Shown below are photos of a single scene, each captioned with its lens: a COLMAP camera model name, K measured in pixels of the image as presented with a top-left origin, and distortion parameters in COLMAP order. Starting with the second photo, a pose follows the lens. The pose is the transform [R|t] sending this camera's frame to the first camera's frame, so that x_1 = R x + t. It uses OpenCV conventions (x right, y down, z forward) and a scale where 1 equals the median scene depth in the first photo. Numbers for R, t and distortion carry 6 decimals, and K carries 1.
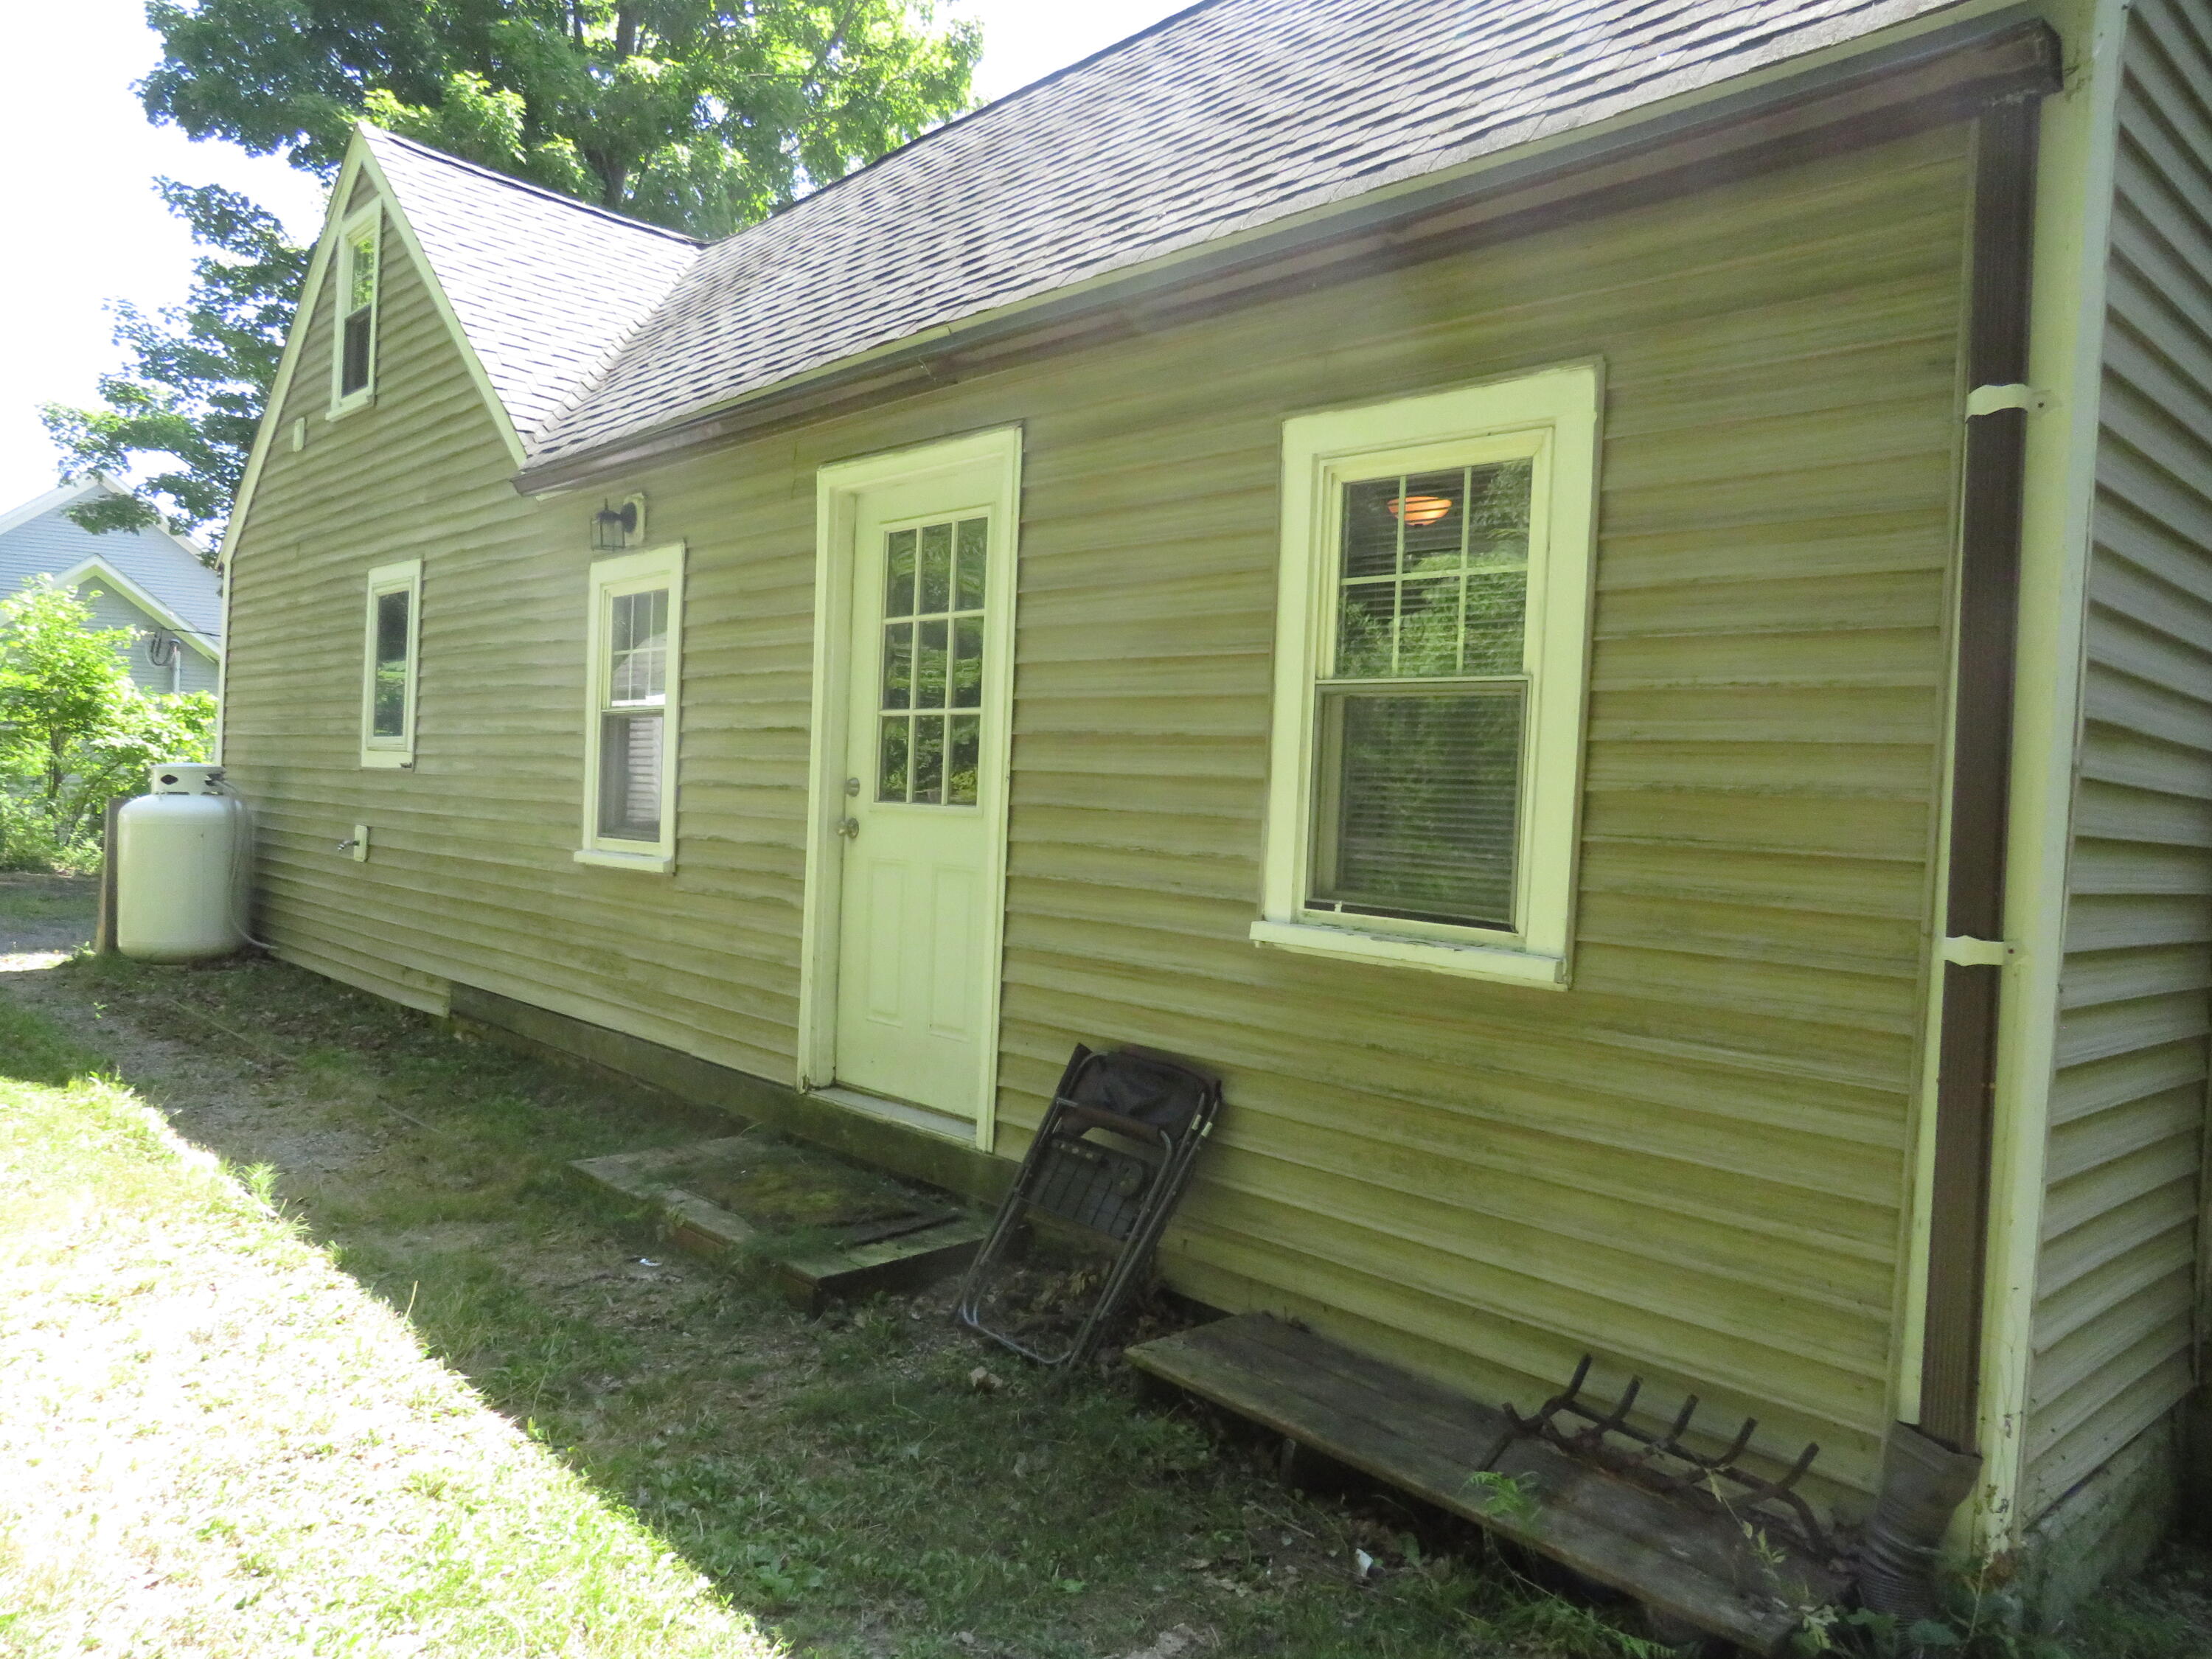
lens RADIAL K [[1551.4, 0, 1107.9], [0, 1551.4, 851.0], [0, 0, 1]] dist [-0.060842, 0.034498]
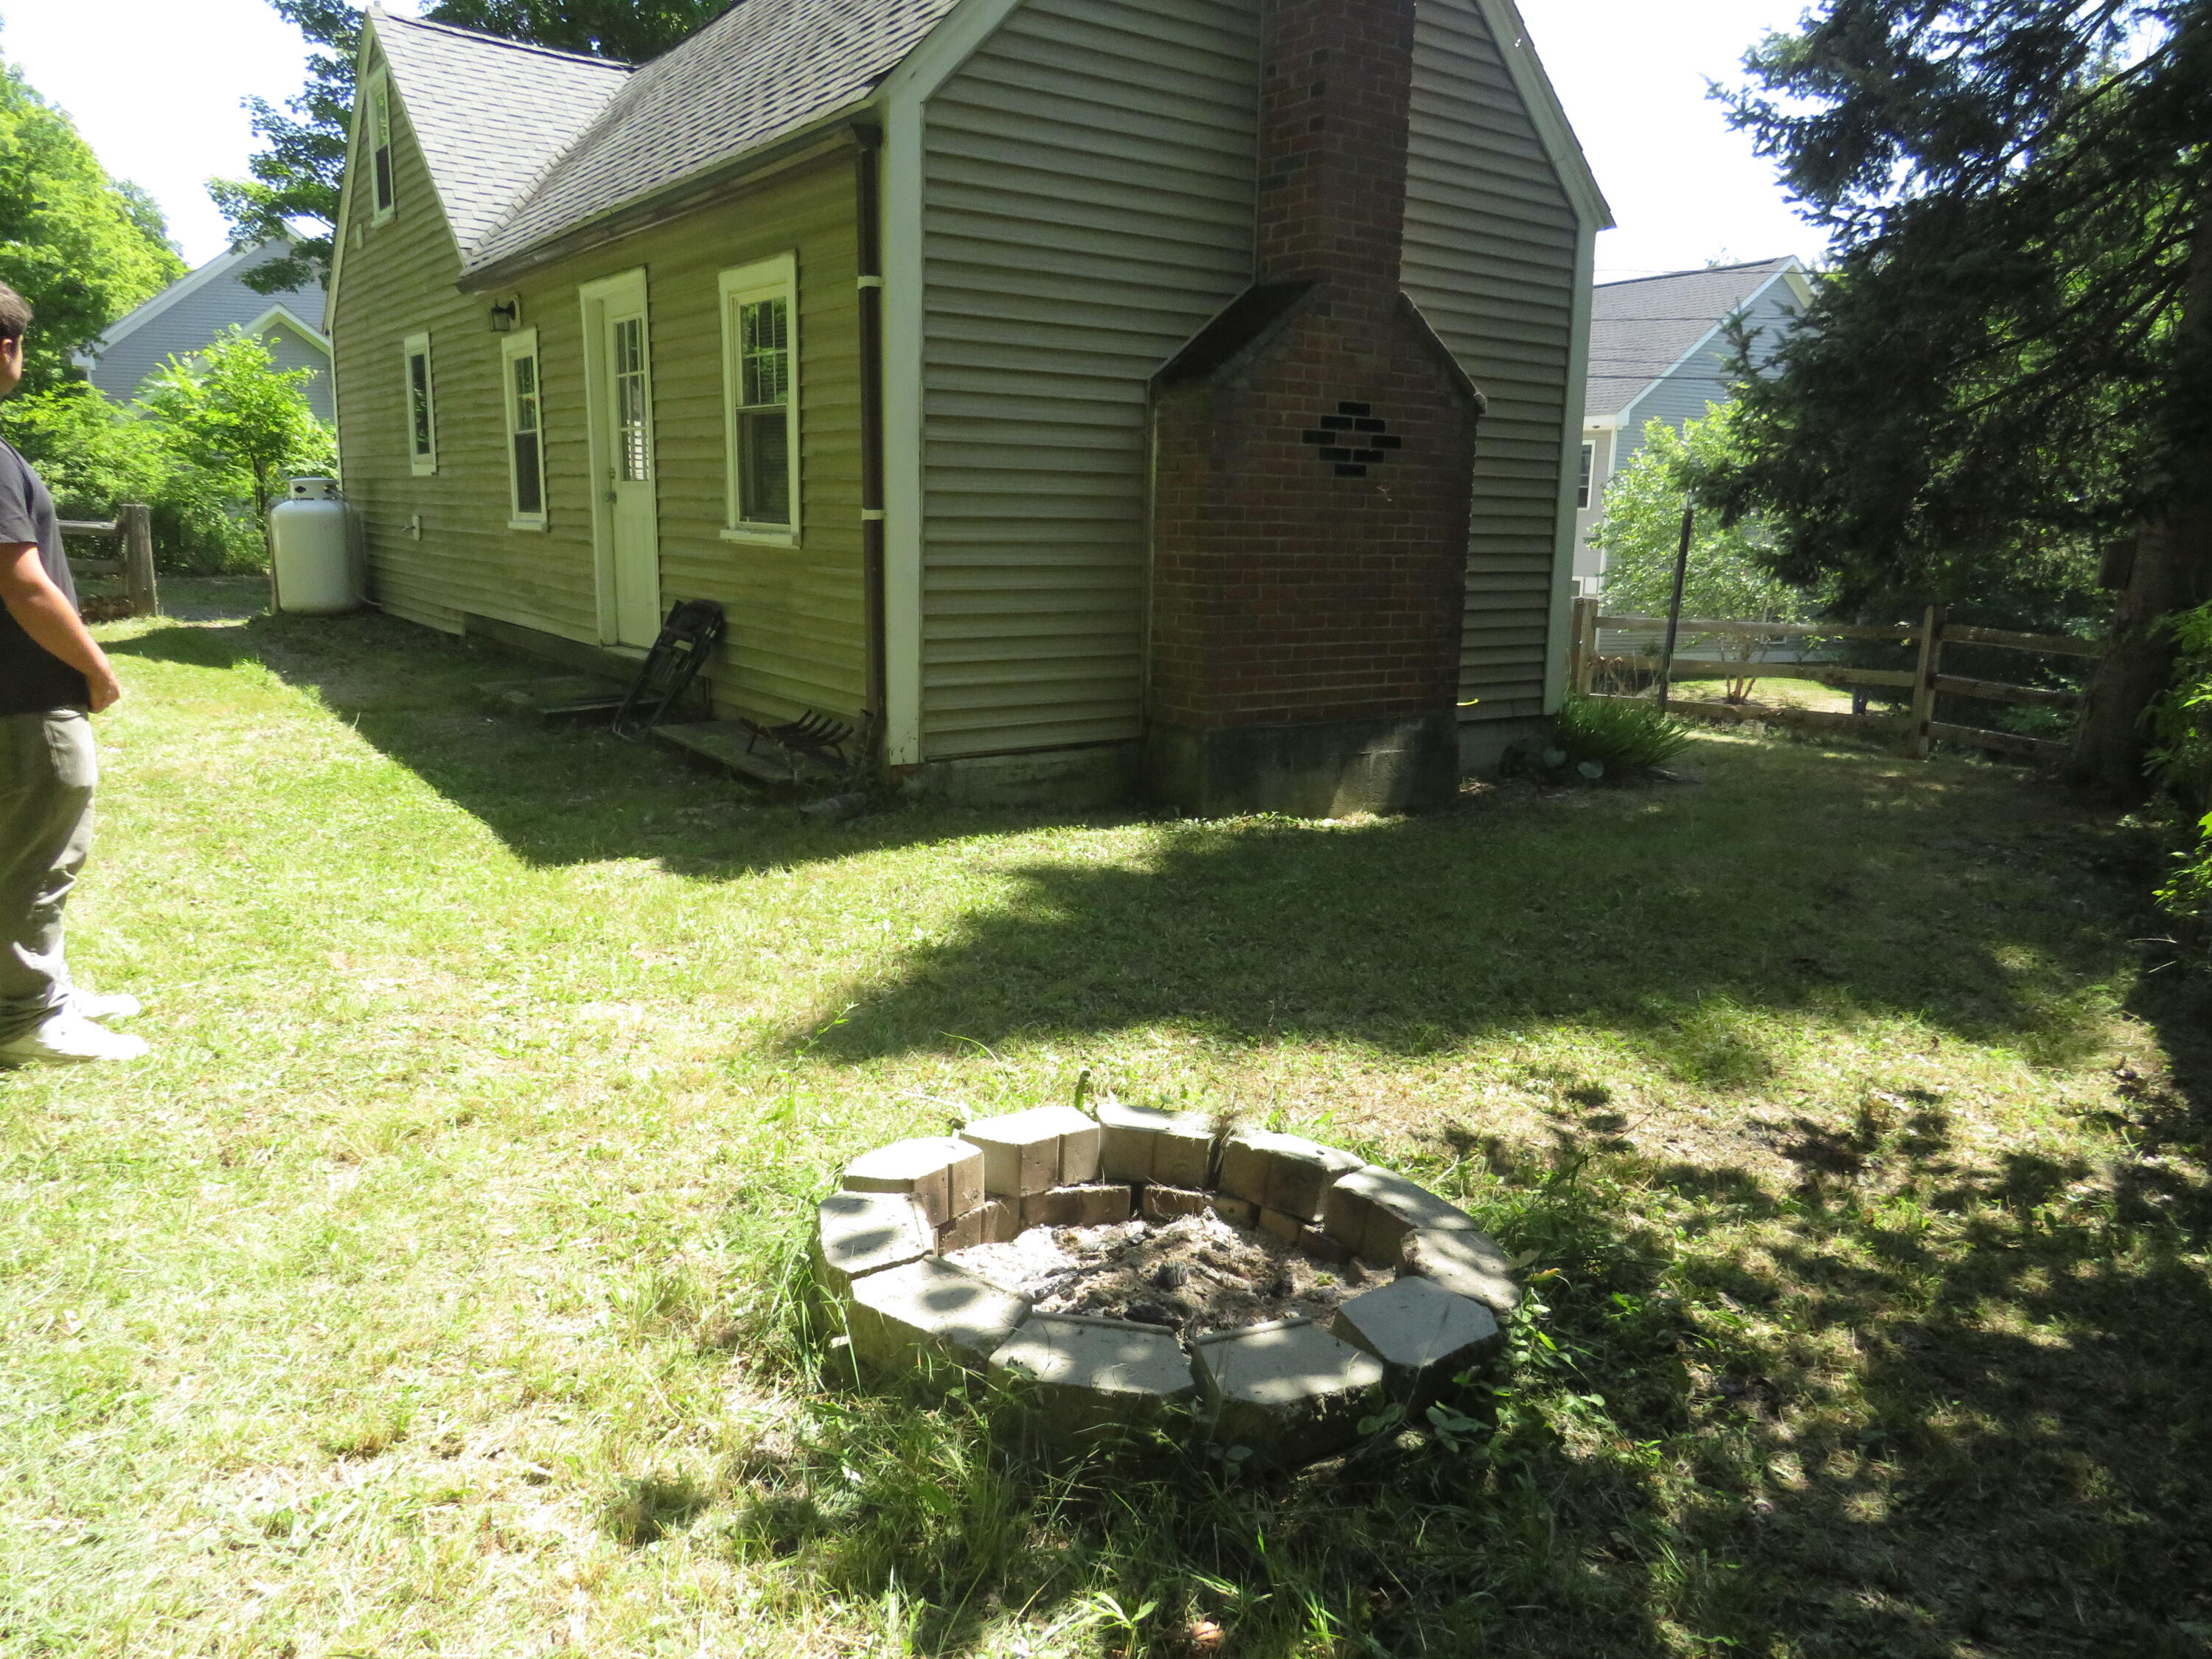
lens RADIAL K [[1557.7, 0, 1102.5], [0, 1557.7, 829.8], [0, 0, 1]] dist [-0.045609, 0.031004]
pose [[0.991031, -0.000229, -0.133635, 0.193869], [0.023592, 0.984591, 0.173274, 0.020846], [0.131536, -0.174872, 0.975765, -0.223325]]
